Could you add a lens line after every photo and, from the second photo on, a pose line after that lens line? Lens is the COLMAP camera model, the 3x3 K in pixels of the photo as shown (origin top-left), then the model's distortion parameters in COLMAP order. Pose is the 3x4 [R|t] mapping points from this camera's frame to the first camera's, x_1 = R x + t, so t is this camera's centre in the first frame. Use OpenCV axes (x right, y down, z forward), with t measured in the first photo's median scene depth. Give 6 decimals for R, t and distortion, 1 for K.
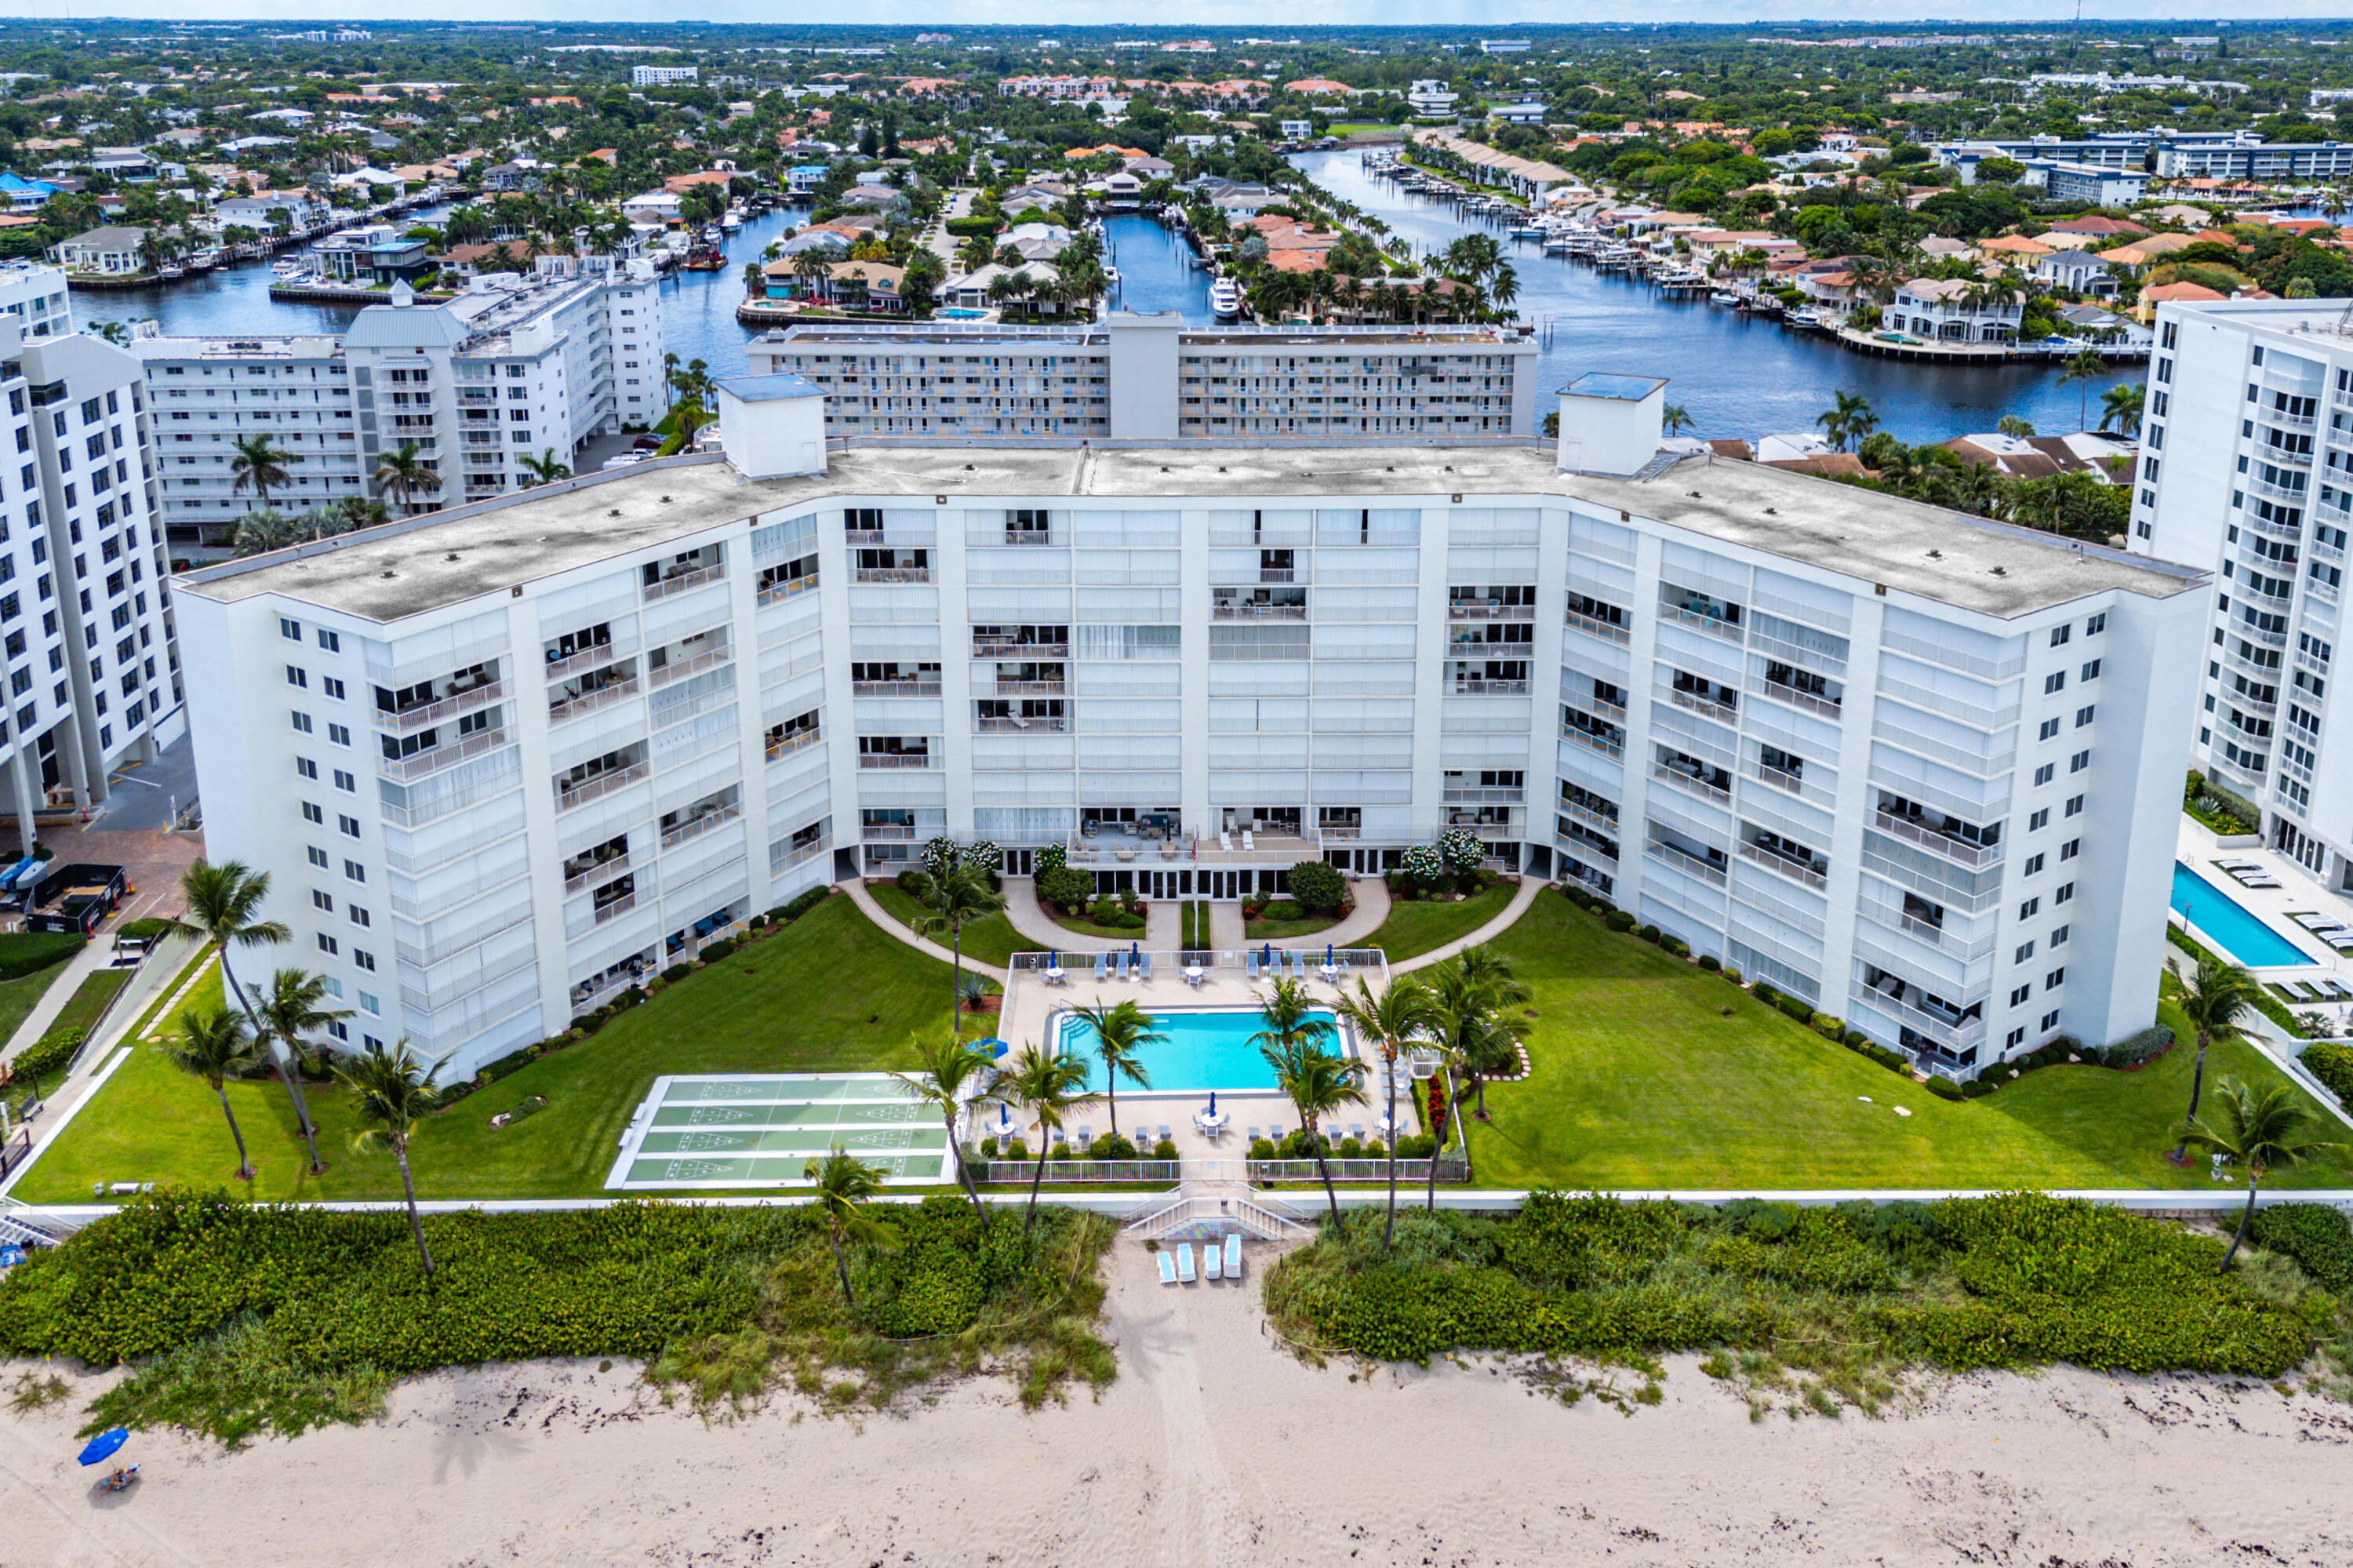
lens RADIAL K [[1777.4, 0, 1188.3], [0, 1777.4, 681.2], [0, 0, 1]] dist [0.049370, -0.038217]
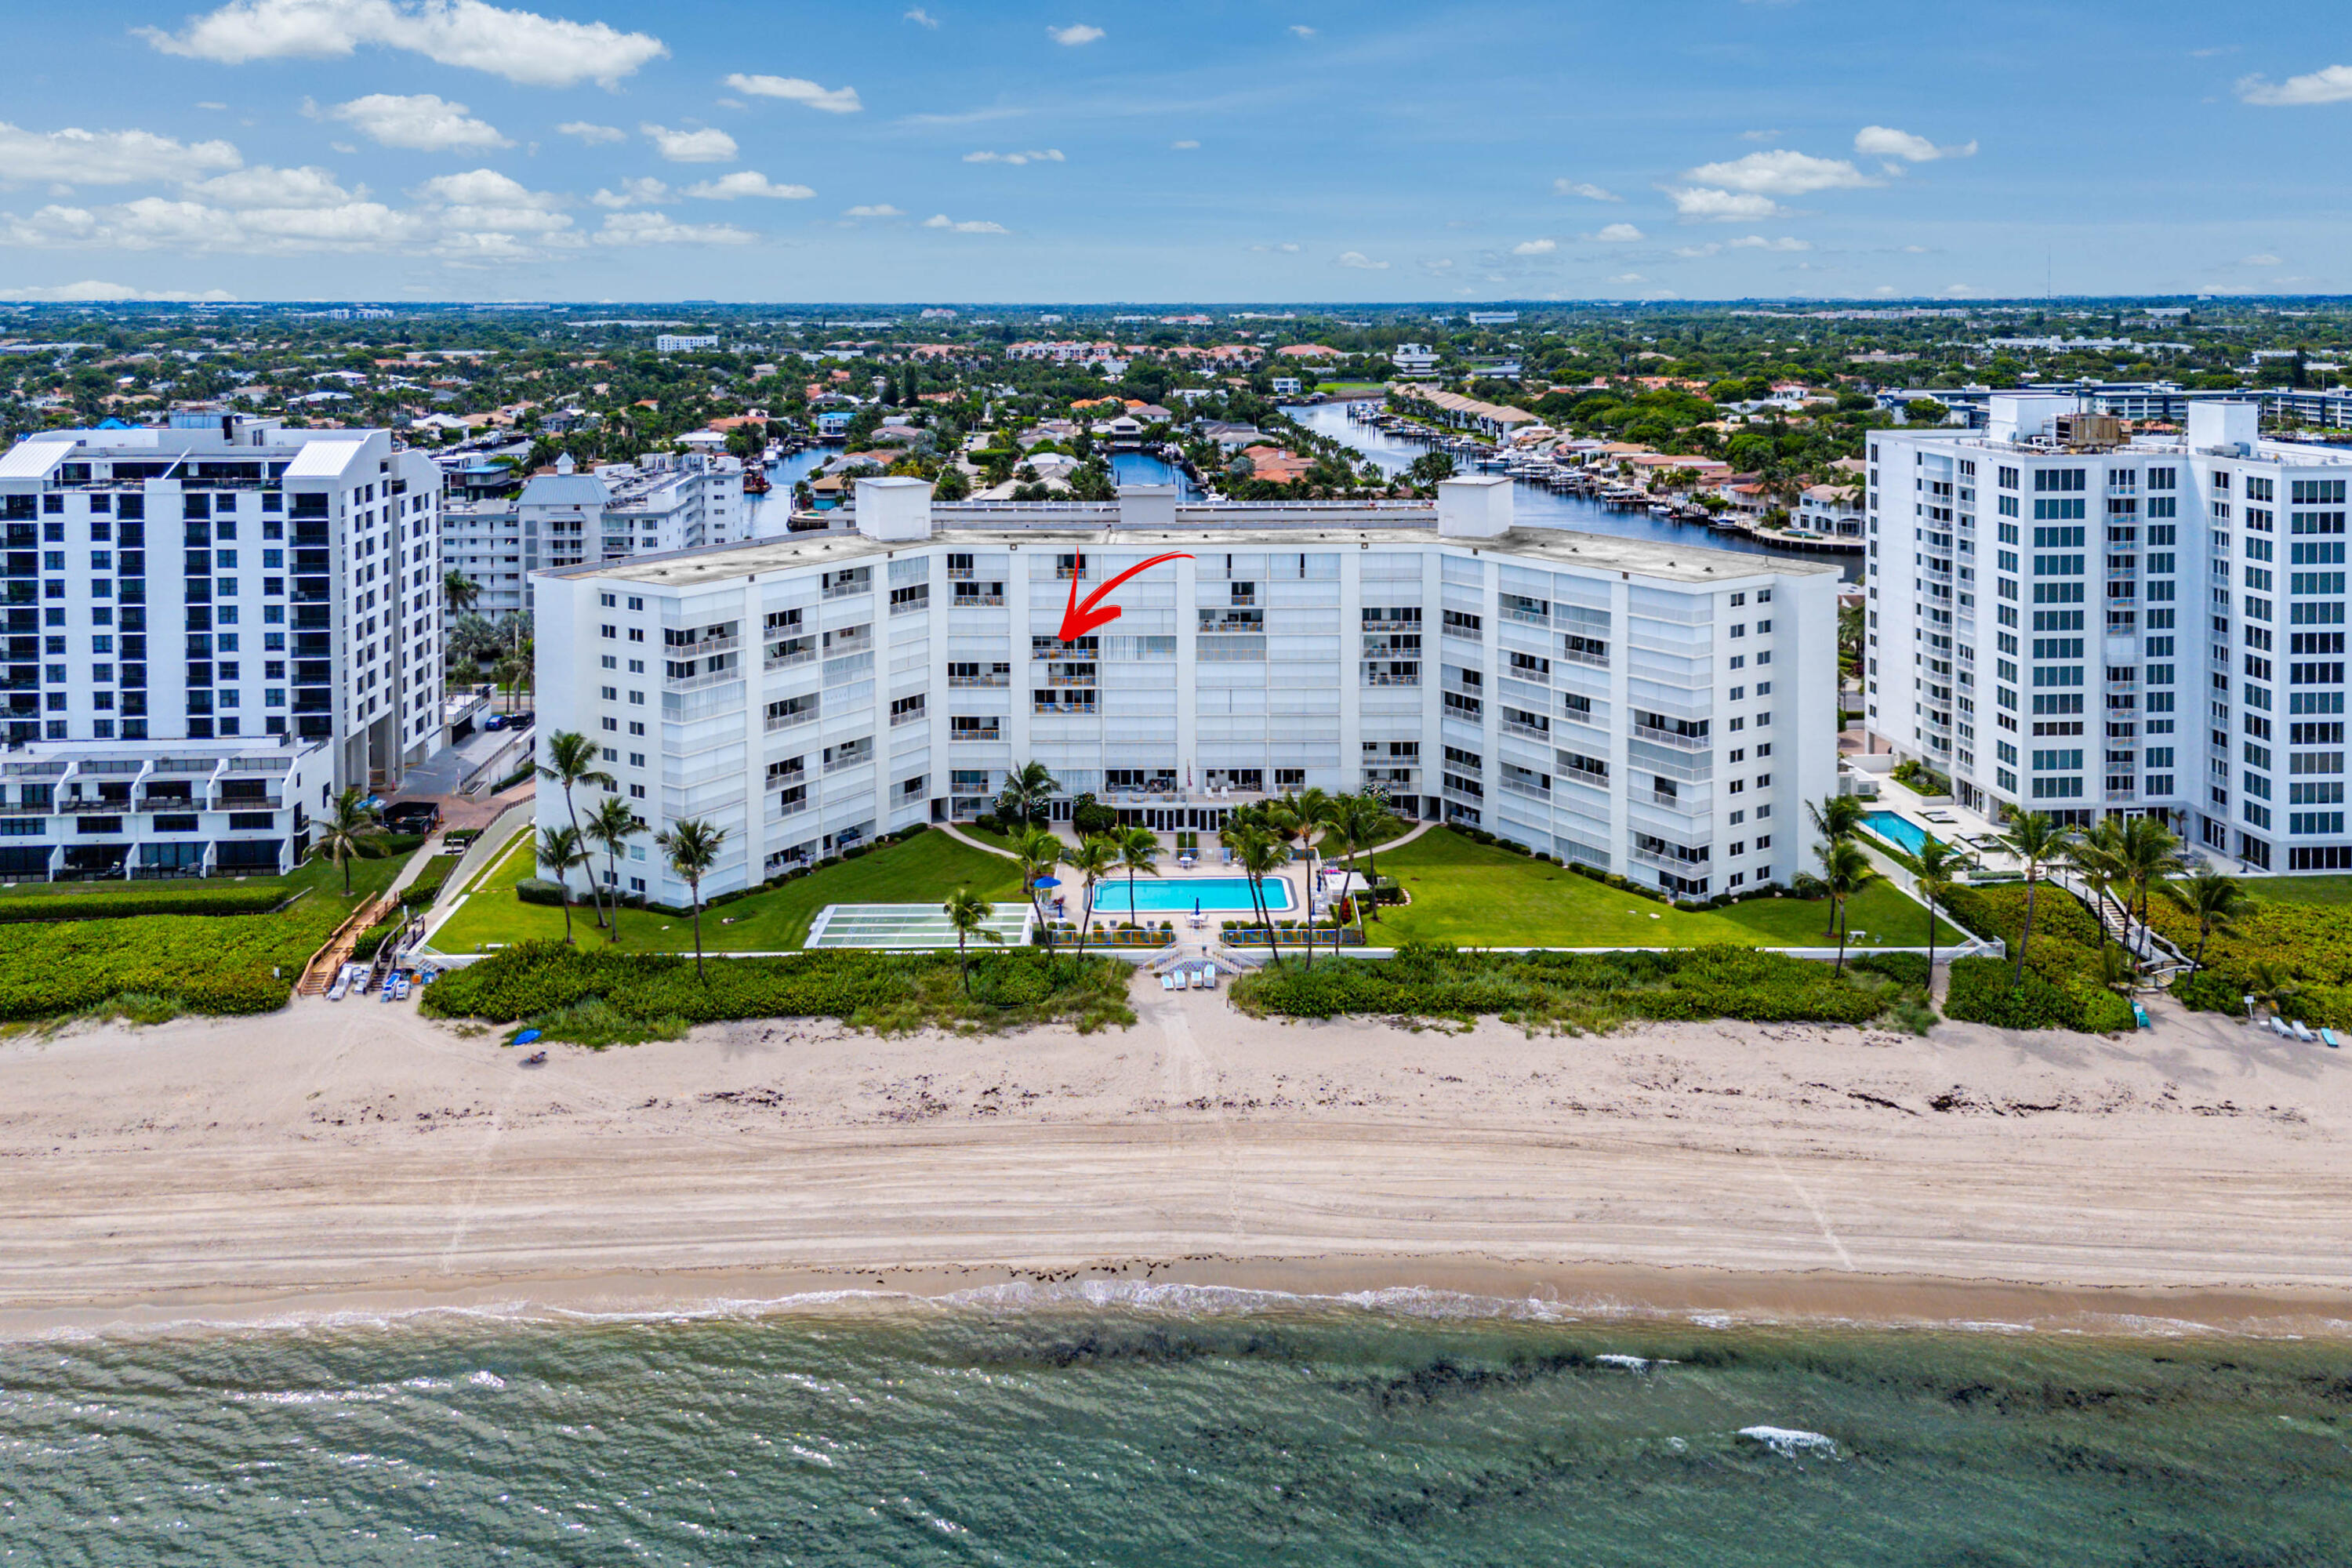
lens RADIAL K [[1835.1, 0, 1174.6], [0, 1835.1, 692.1], [0, 0, 1]] dist [0.084583, -0.127816]
pose [[0.999977, -0.001809, -0.006604, 0.003951], [0.000841, 0.989618, -0.143717, 0.225757], [0.006796, 0.143708, 0.989597, -0.464044]]
